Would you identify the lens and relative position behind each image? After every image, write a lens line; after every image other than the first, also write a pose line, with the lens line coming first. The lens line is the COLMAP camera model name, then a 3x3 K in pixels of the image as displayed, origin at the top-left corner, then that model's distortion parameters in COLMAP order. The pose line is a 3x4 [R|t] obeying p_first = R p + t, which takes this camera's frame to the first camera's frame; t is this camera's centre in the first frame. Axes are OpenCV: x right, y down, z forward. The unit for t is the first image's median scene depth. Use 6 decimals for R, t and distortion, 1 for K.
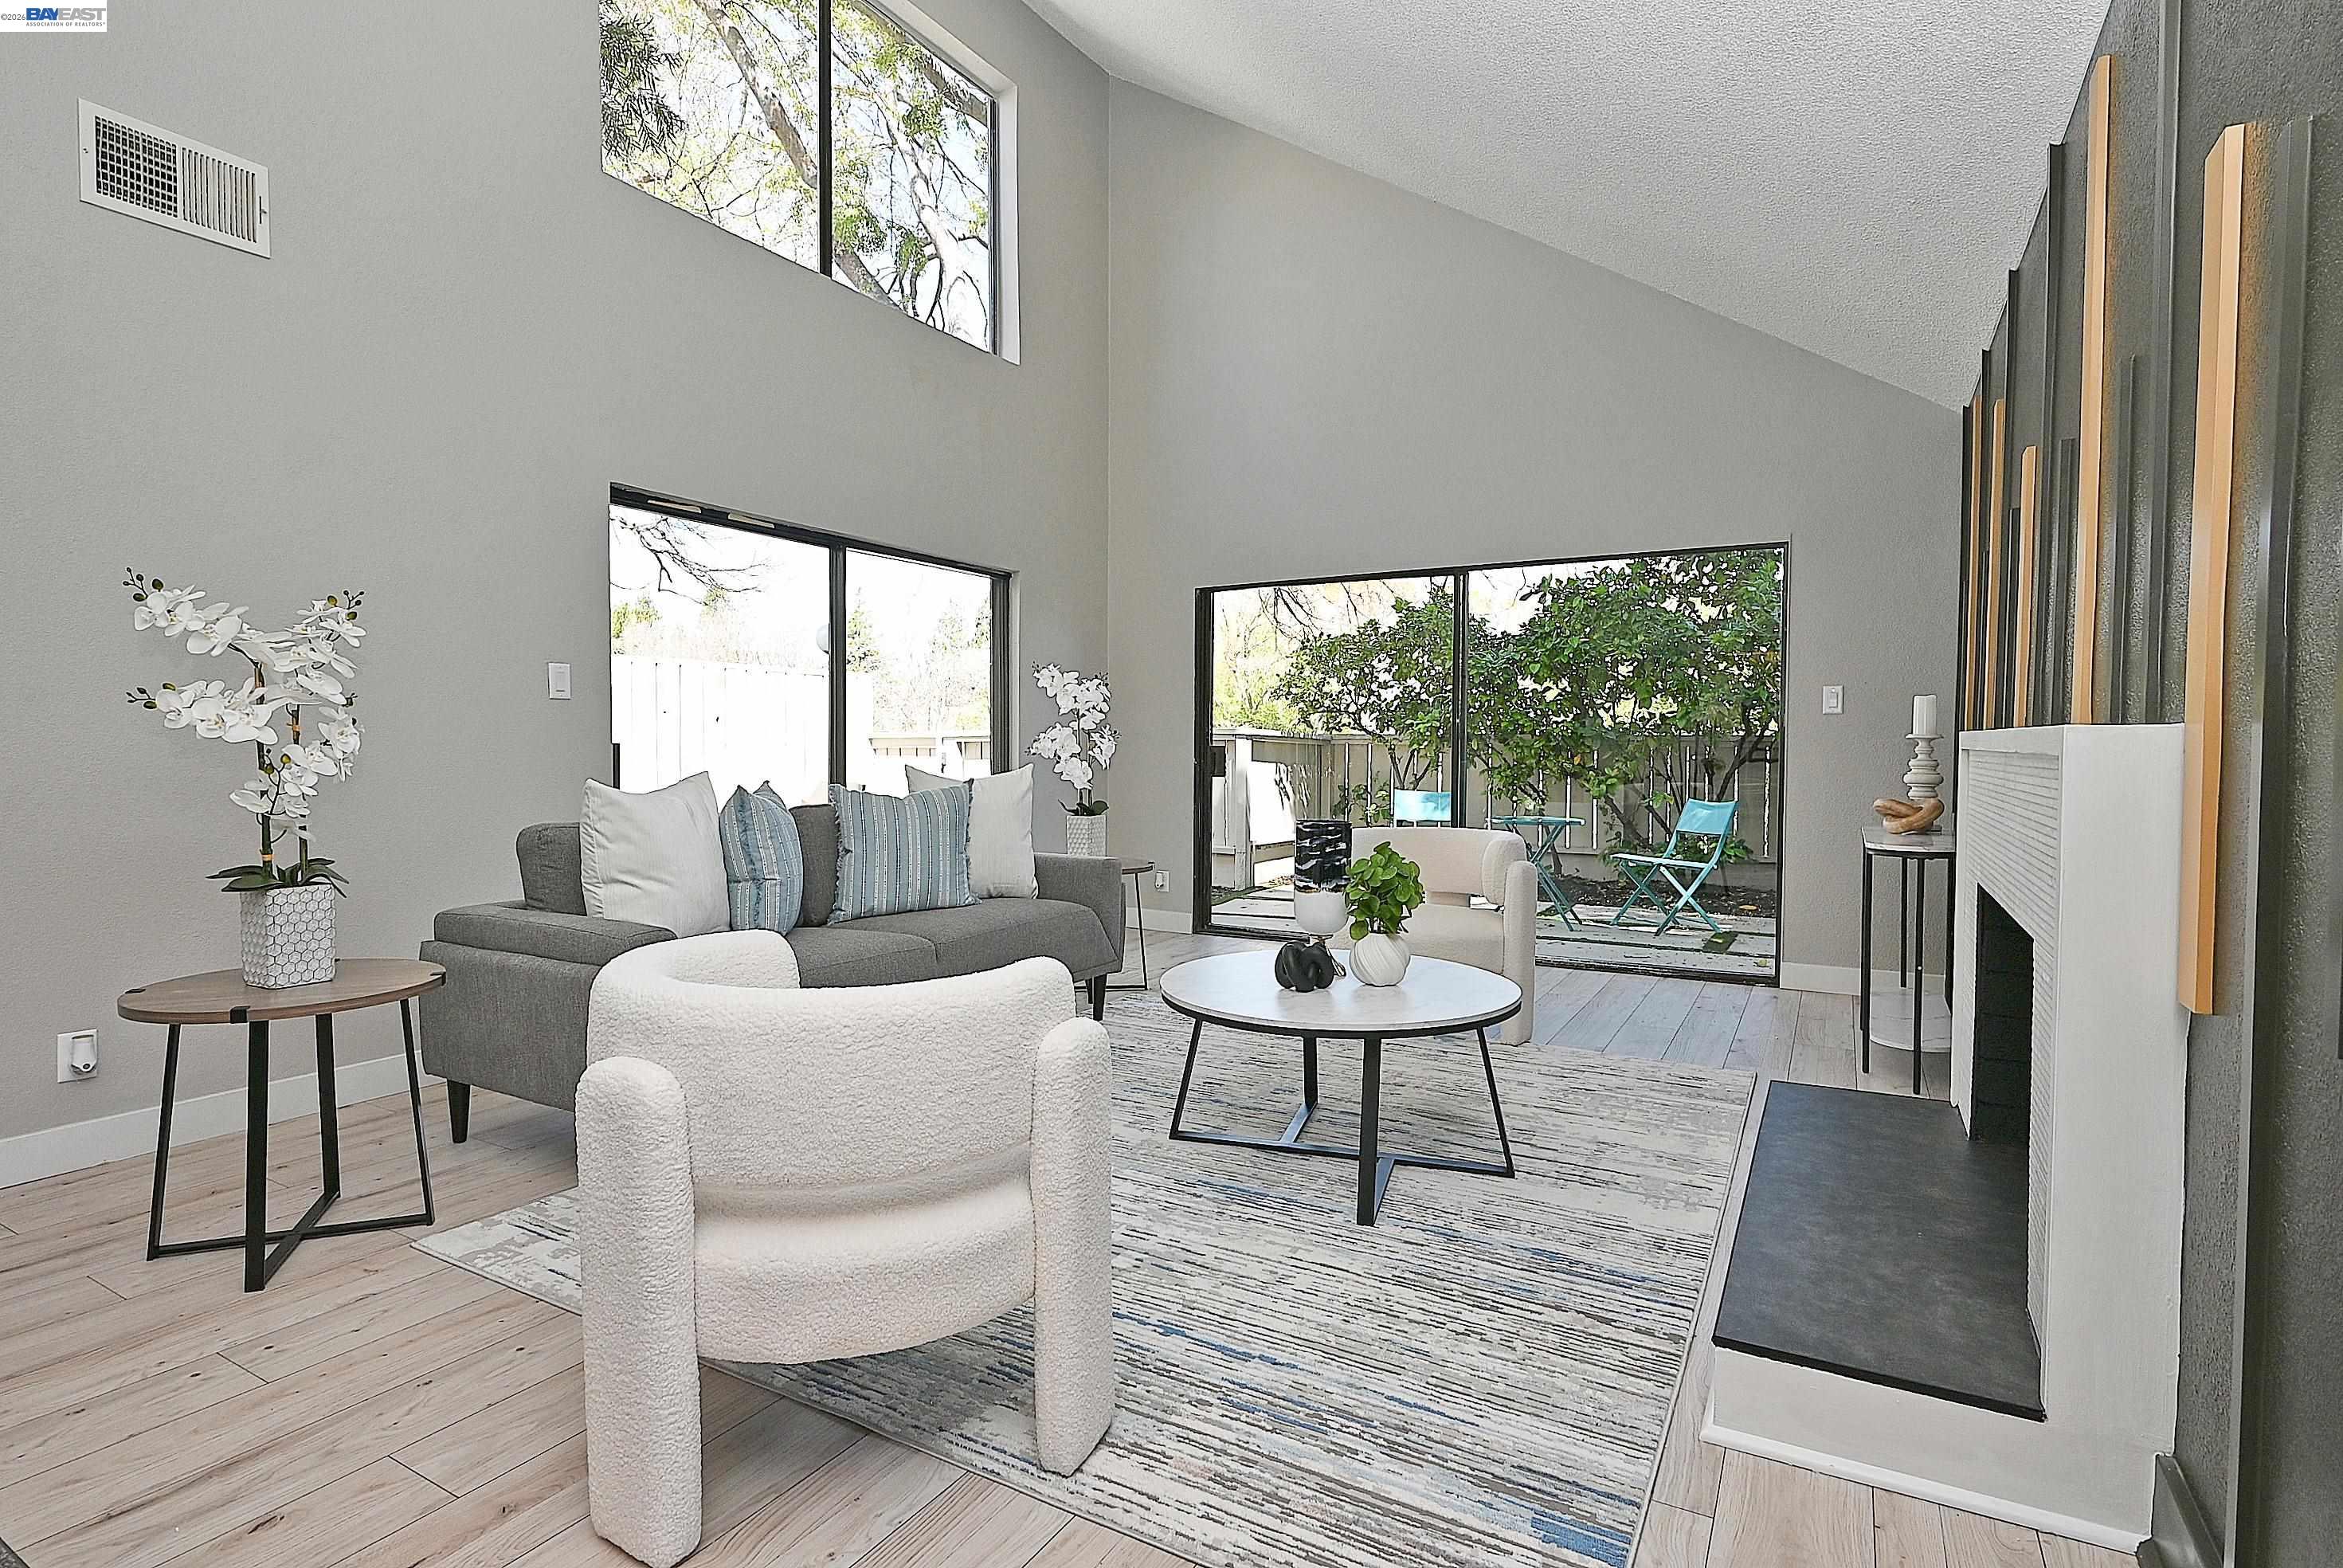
lens RADIAL K [[1171.0, 0, 1169.4], [0, 1171.0, 788.8], [0, 0, 1]] dist [-0.002613, 0.001120]
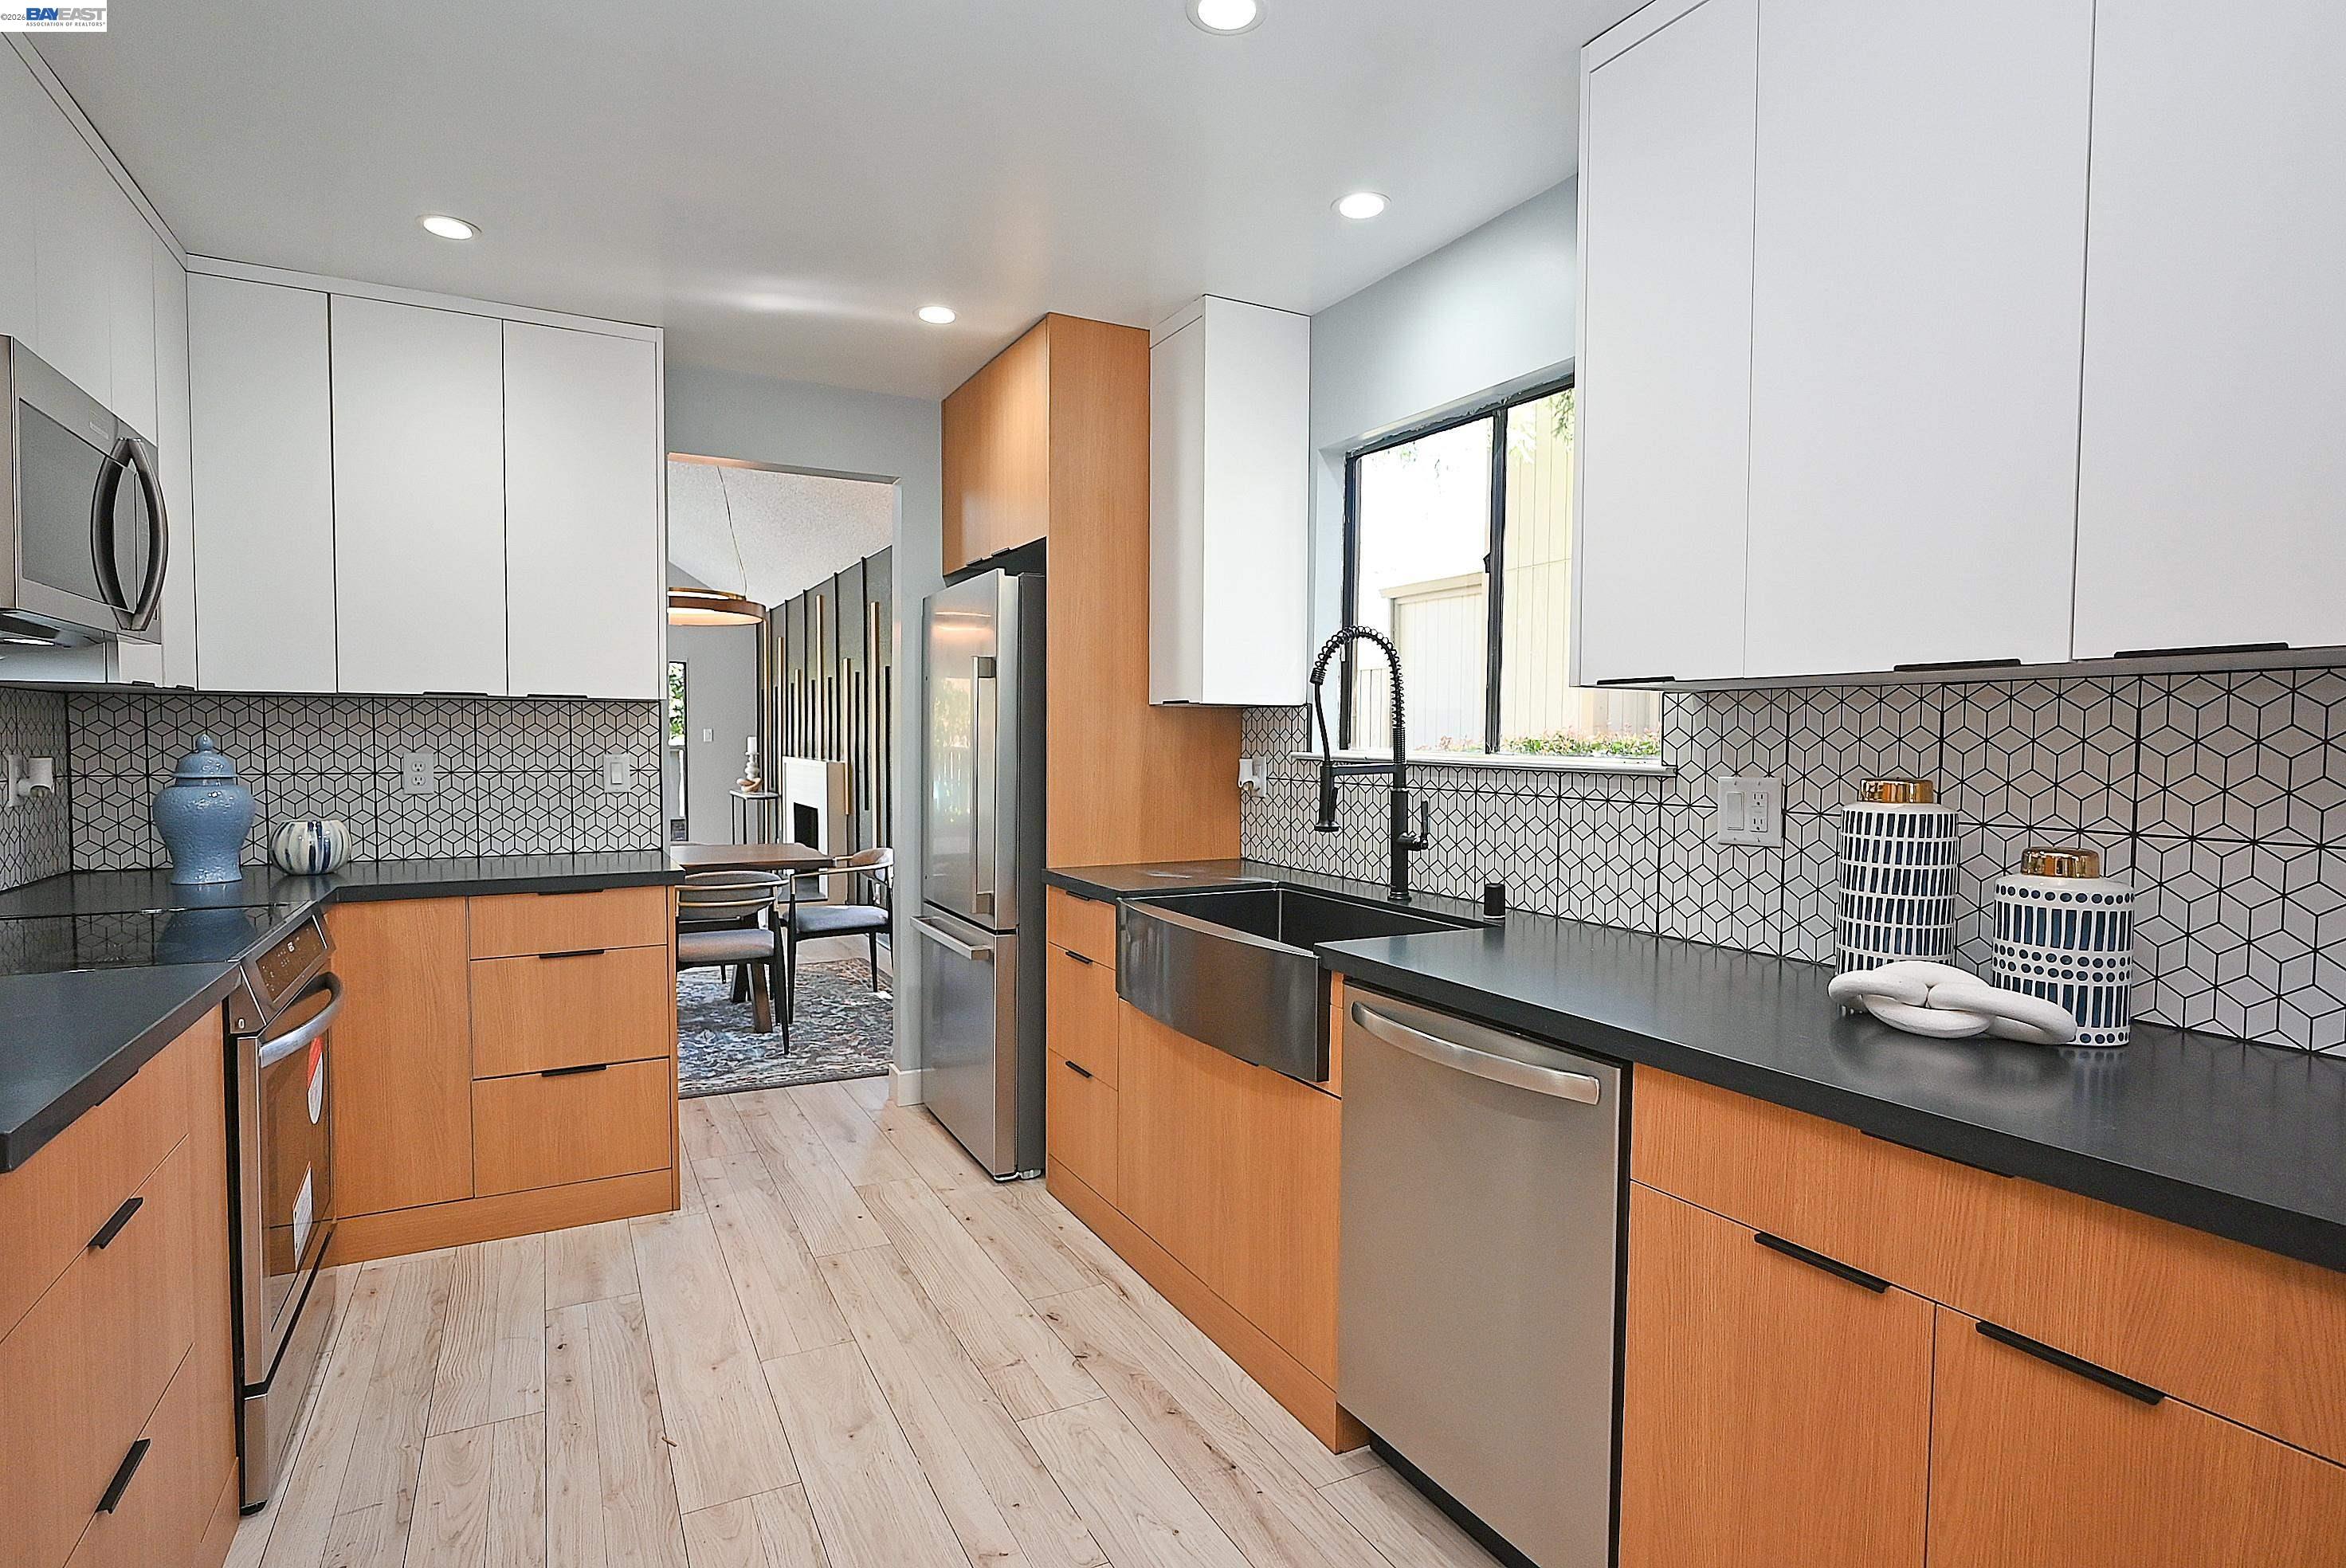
lens RADIAL K [[1184.7, 0, 1164.5], [0, 1184.7, 789.1], [0, 0, 1]] dist [0.001121, 0.001061]
pose [[0.528470, -0.035357, 0.848215, -0.521152], [0.026301, 0.999335, 0.025270, -0.004525], [-0.848544, 0.008954, 0.529048, -0.546833]]
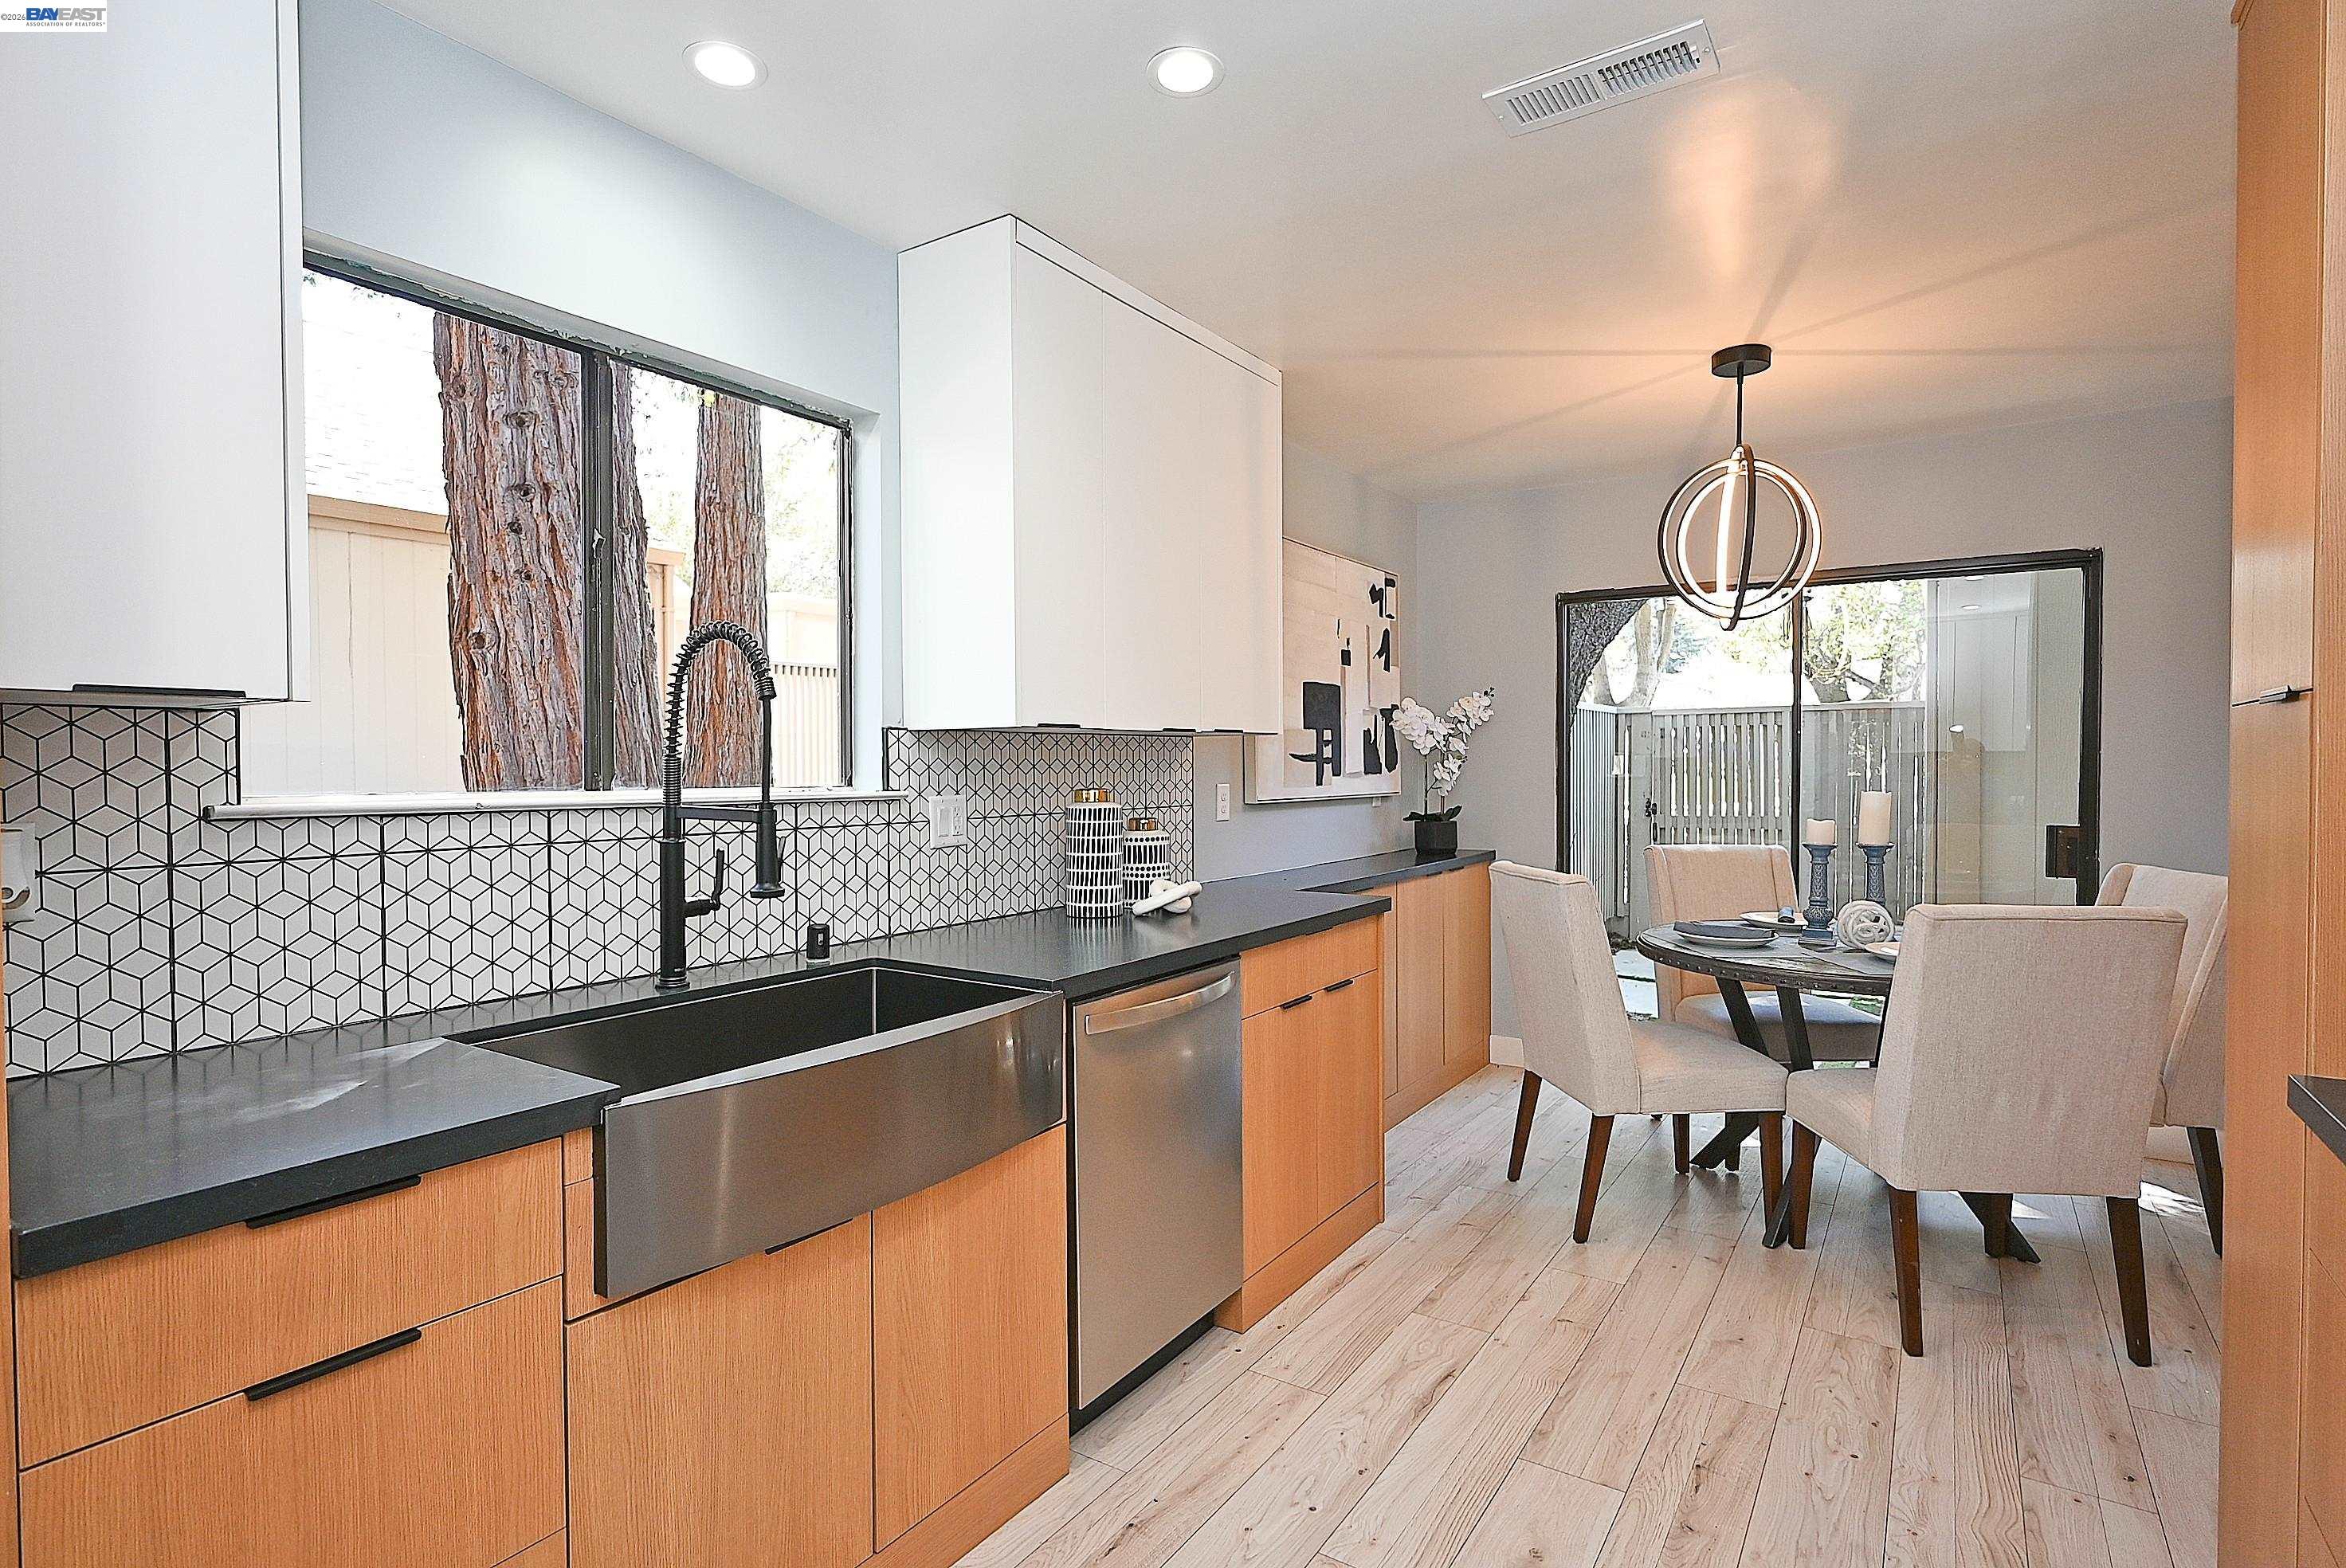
lens RADIAL K [[1160.8, 0, 1176.2], [0, 1160.8, 787.9], [0, 0, 1]] dist [-0.001388, 0.001018]
pose [[-0.998155, -0.000749, 0.060707, -0.332265], [0.003044, 0.998048, 0.062375, -0.019547], [-0.060635, 0.062444, -0.996205, -0.204218]]
